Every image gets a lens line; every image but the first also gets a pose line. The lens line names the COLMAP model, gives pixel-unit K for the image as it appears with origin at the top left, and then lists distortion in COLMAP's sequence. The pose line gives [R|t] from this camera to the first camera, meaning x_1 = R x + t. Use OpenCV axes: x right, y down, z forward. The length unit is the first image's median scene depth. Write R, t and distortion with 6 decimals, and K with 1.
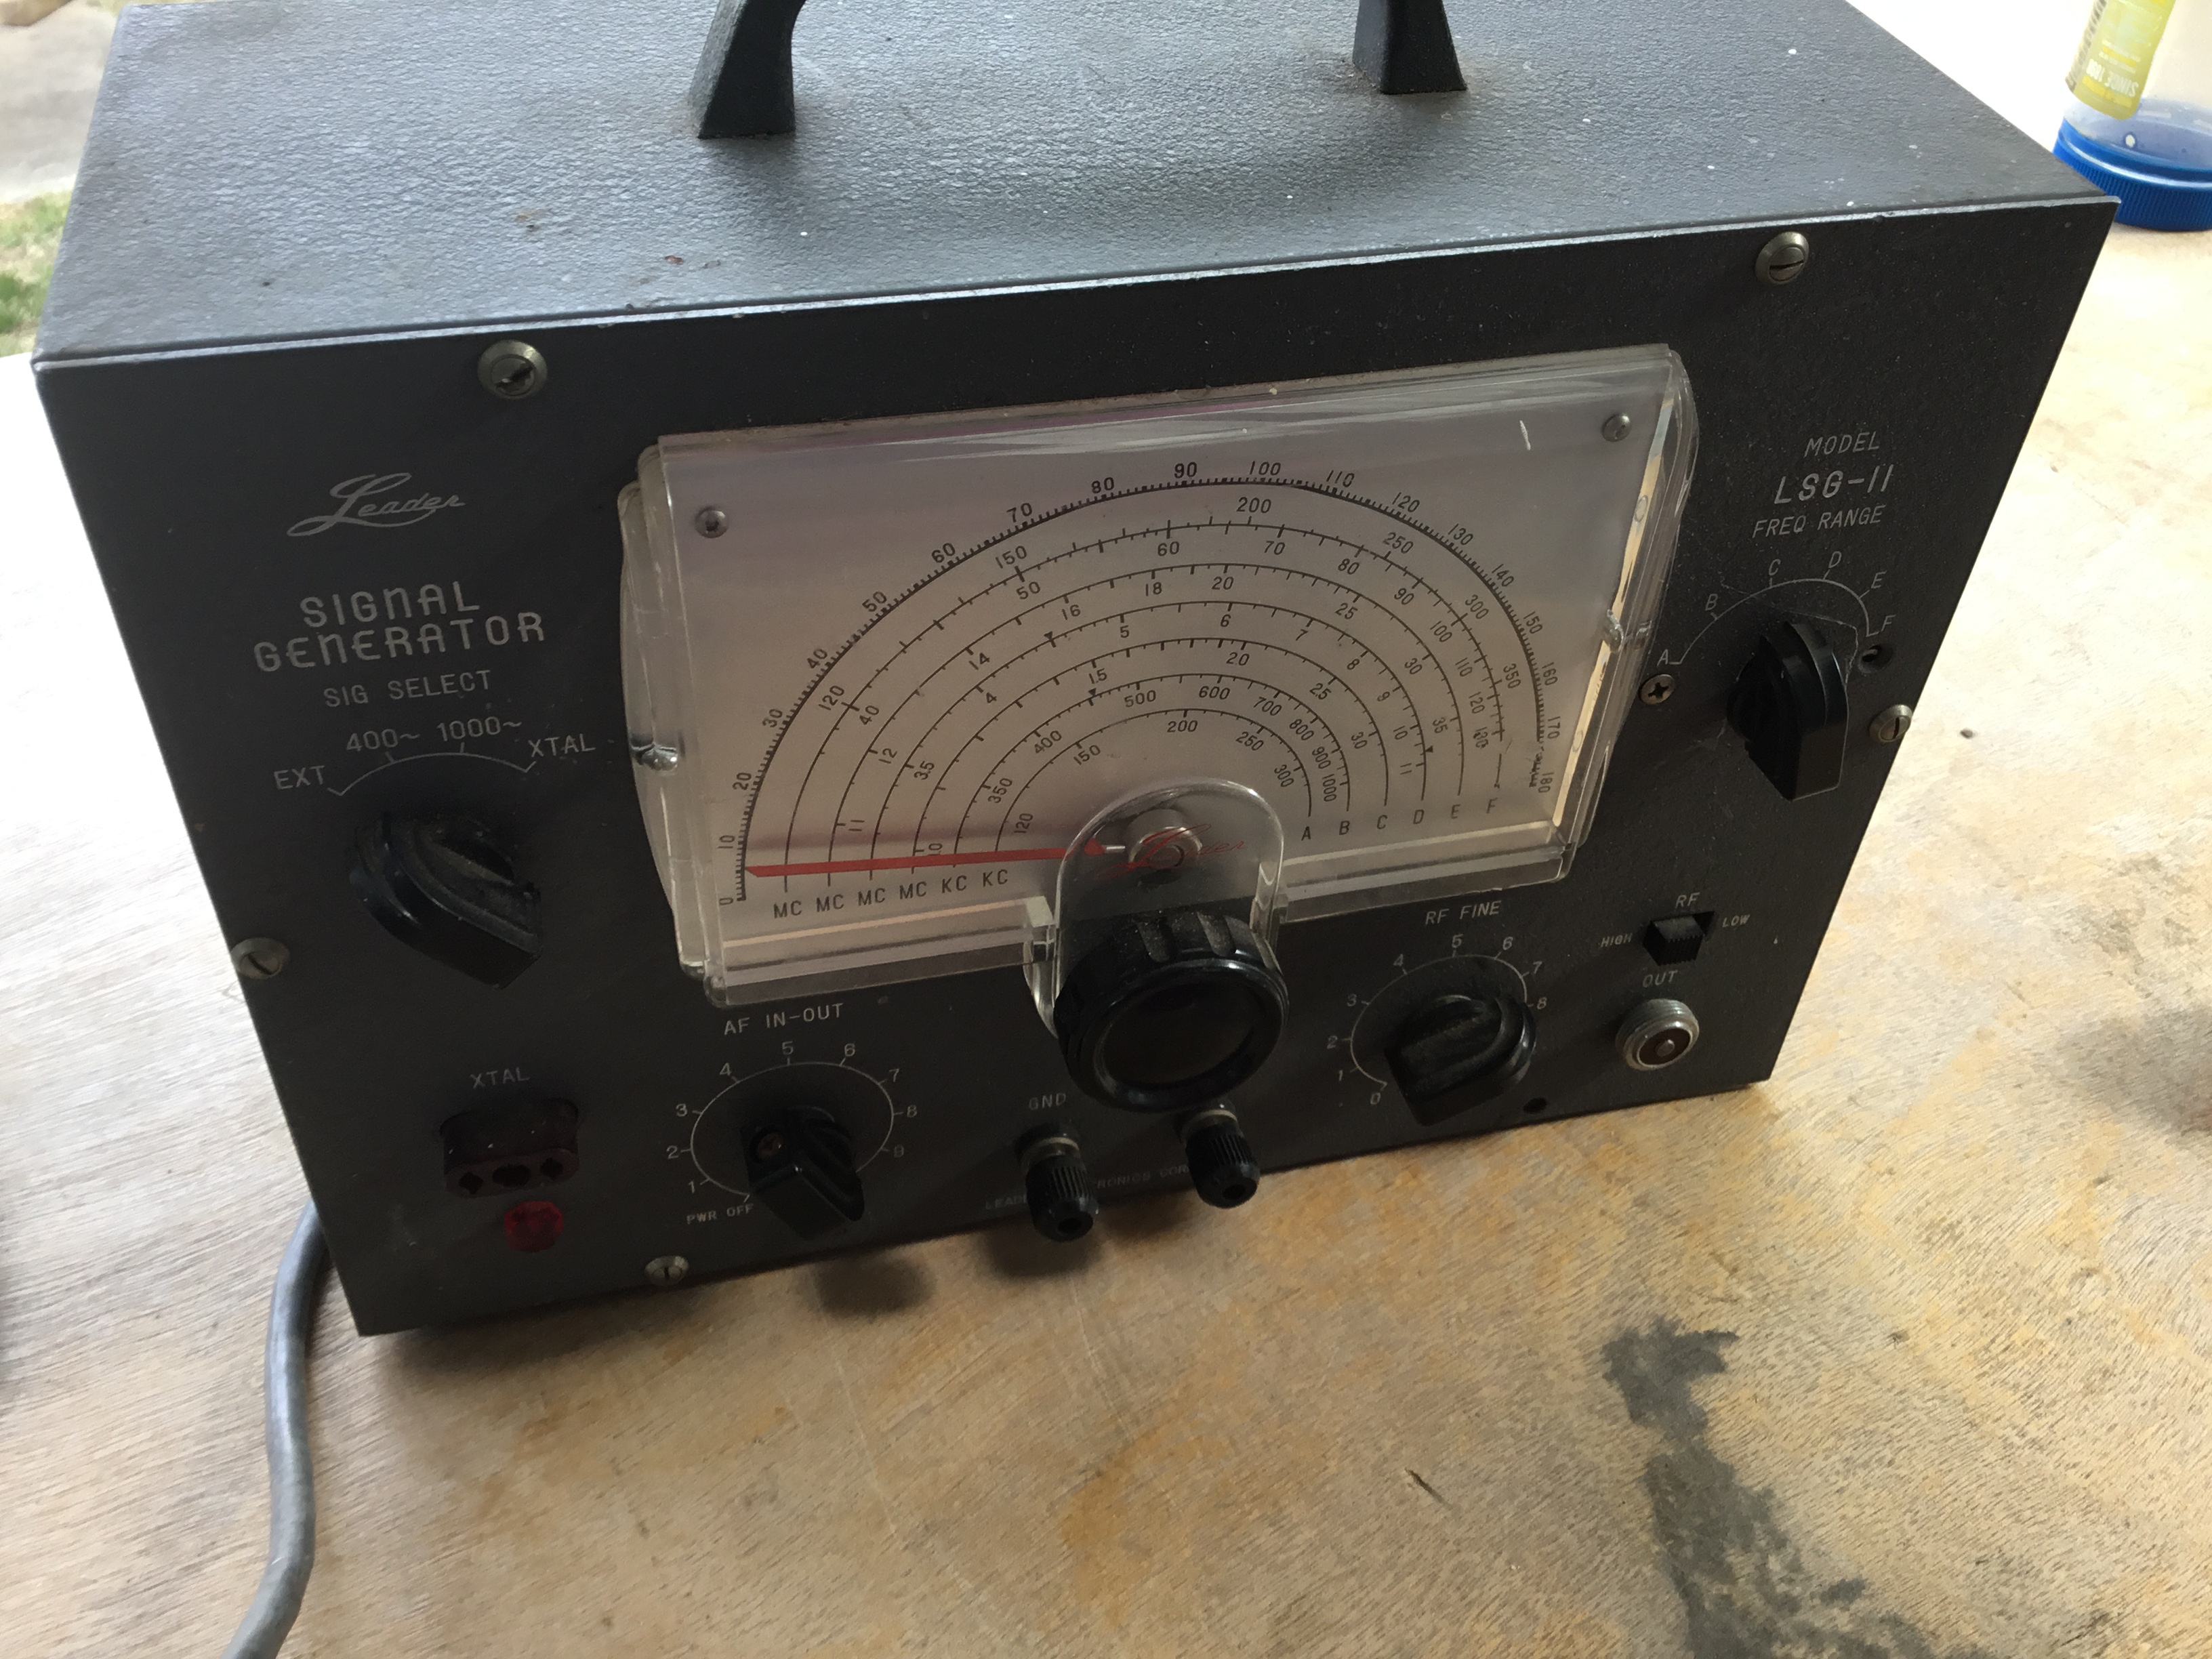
lens RADIAL K [[2010.1, 0, 1107.3], [0, 2010.1, 824.4], [0, 0, 1]] dist [-0.008866, -0.023551]
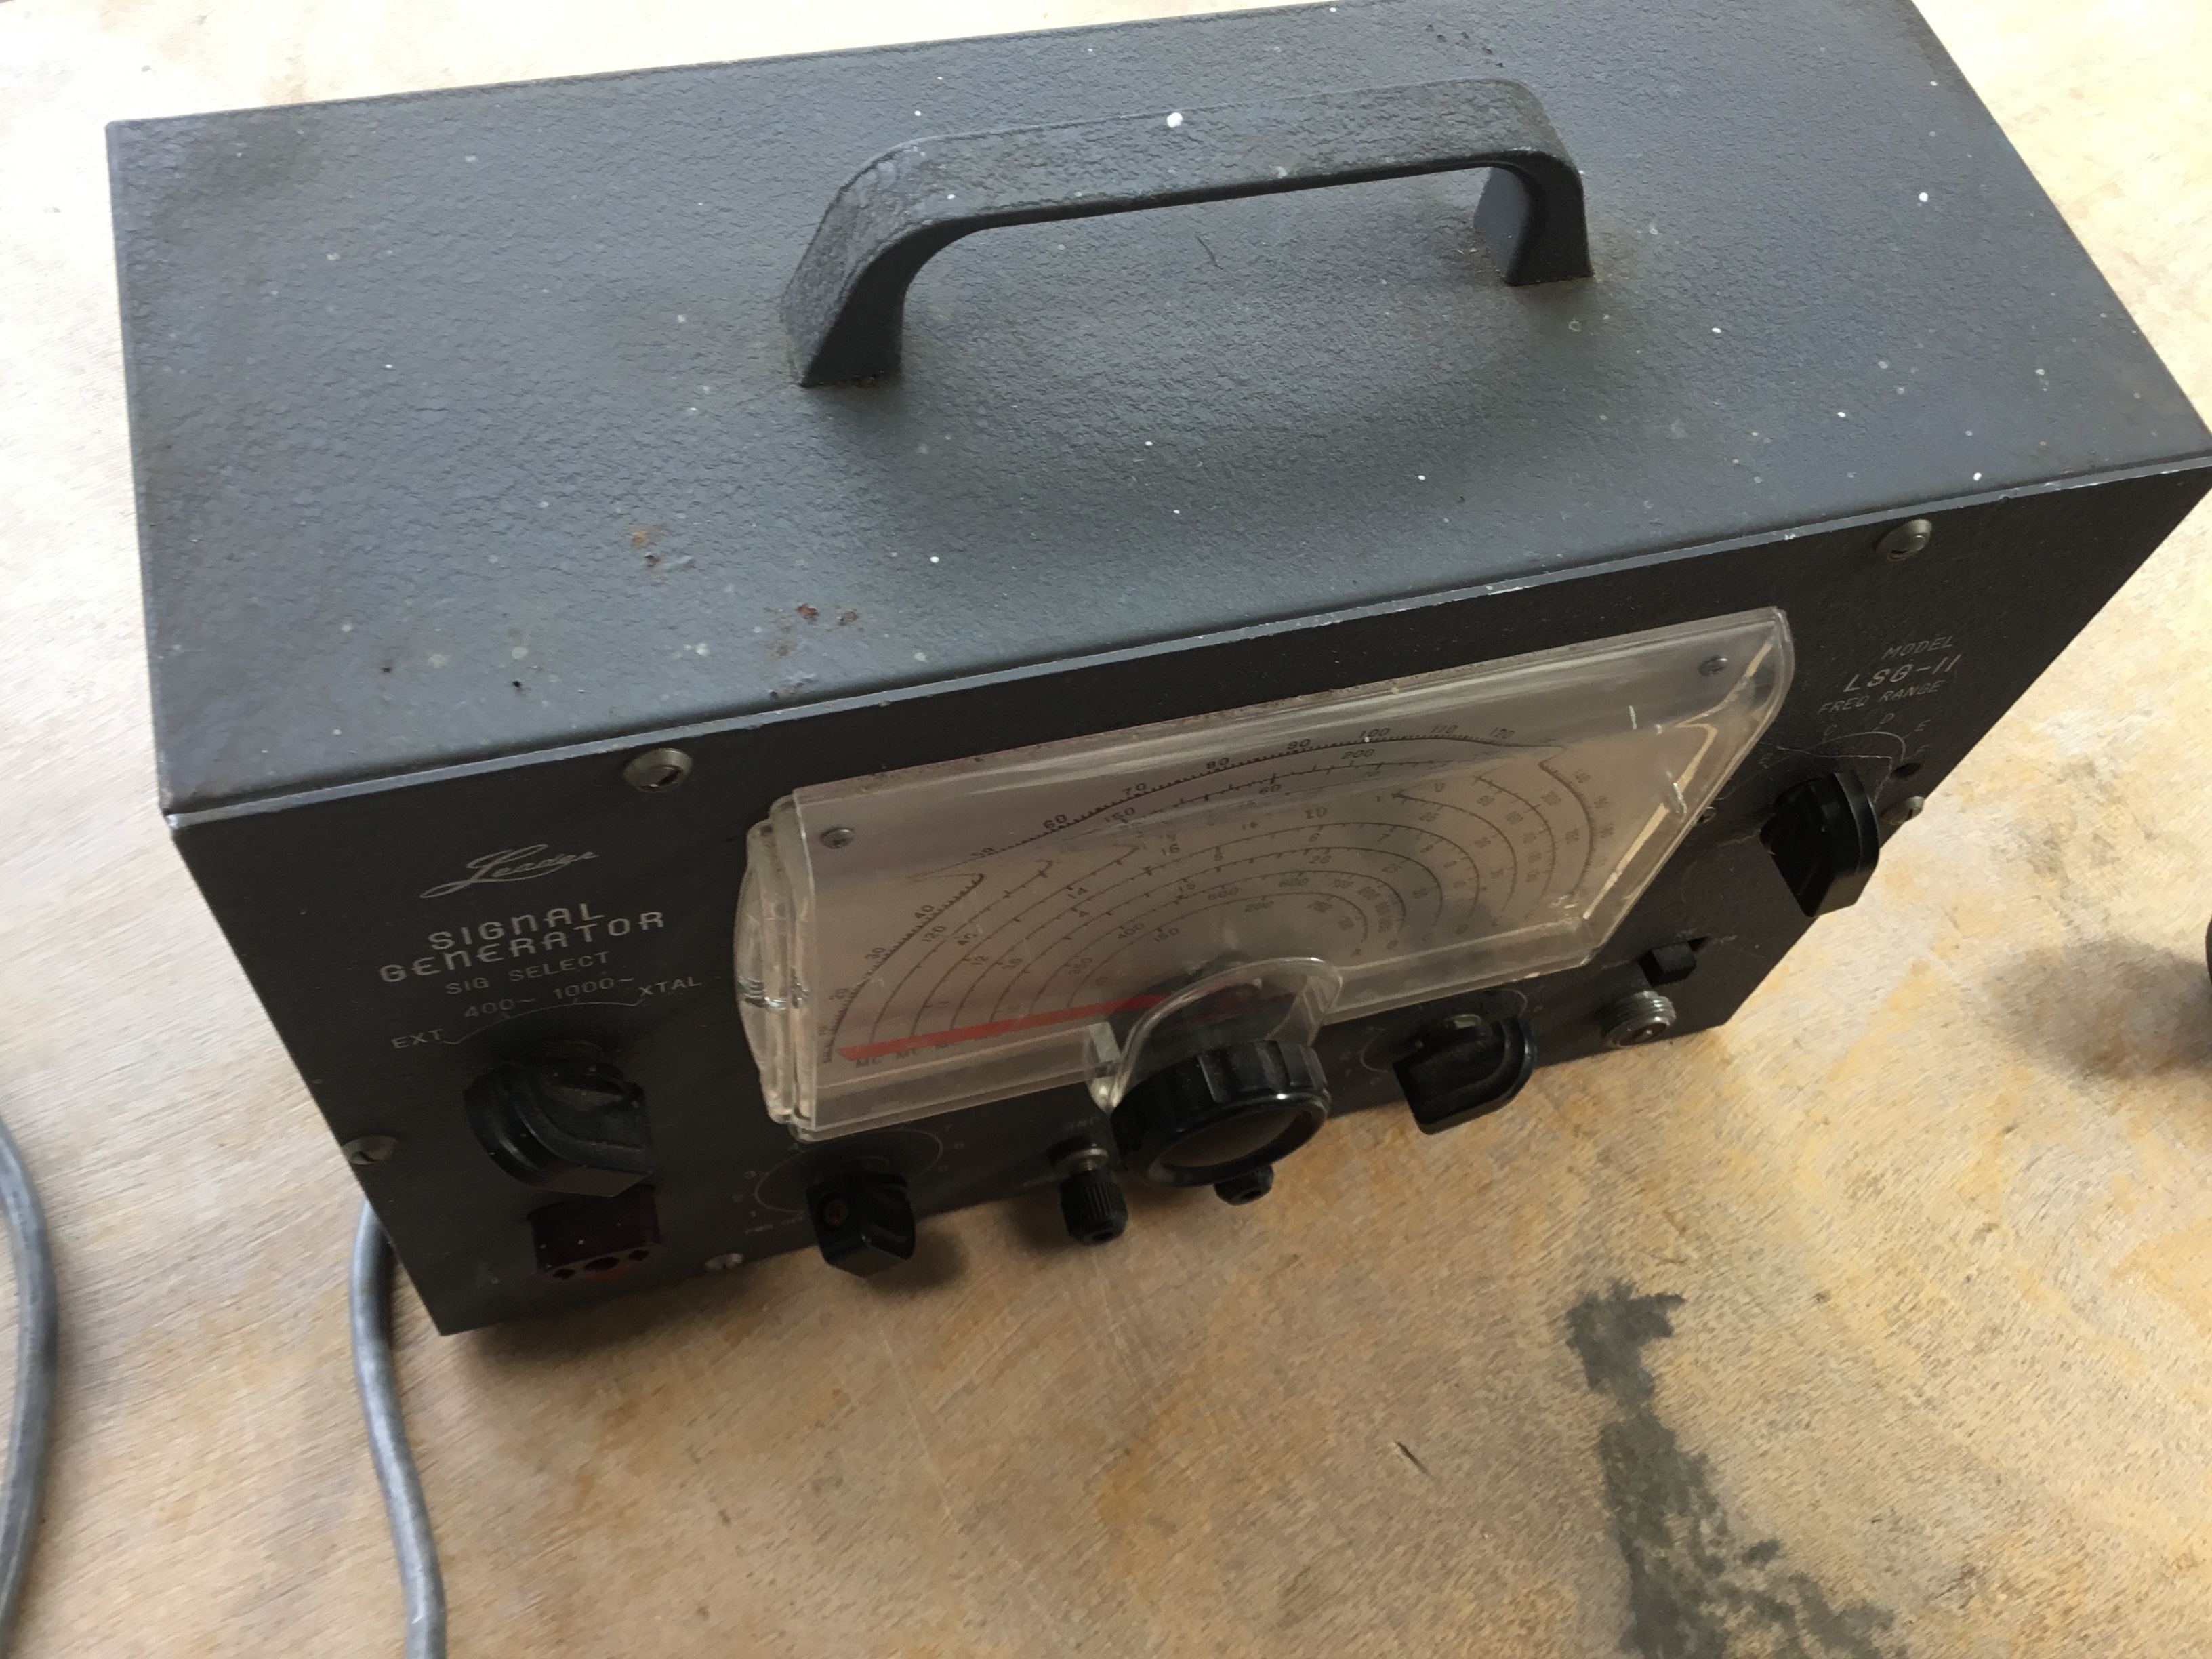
lens RADIAL K [[2010.1, 0, 1110.3], [0, 2010.1, 839.4], [0, 0, 1]] dist [-0.008866, -0.023551]
pose [[0.996705, 0.008943, 0.080615, -0.106579], [-0.032698, 0.953865, 0.298449, -0.337785], [-0.074227, -0.300102, 0.951015, 0.031716]]
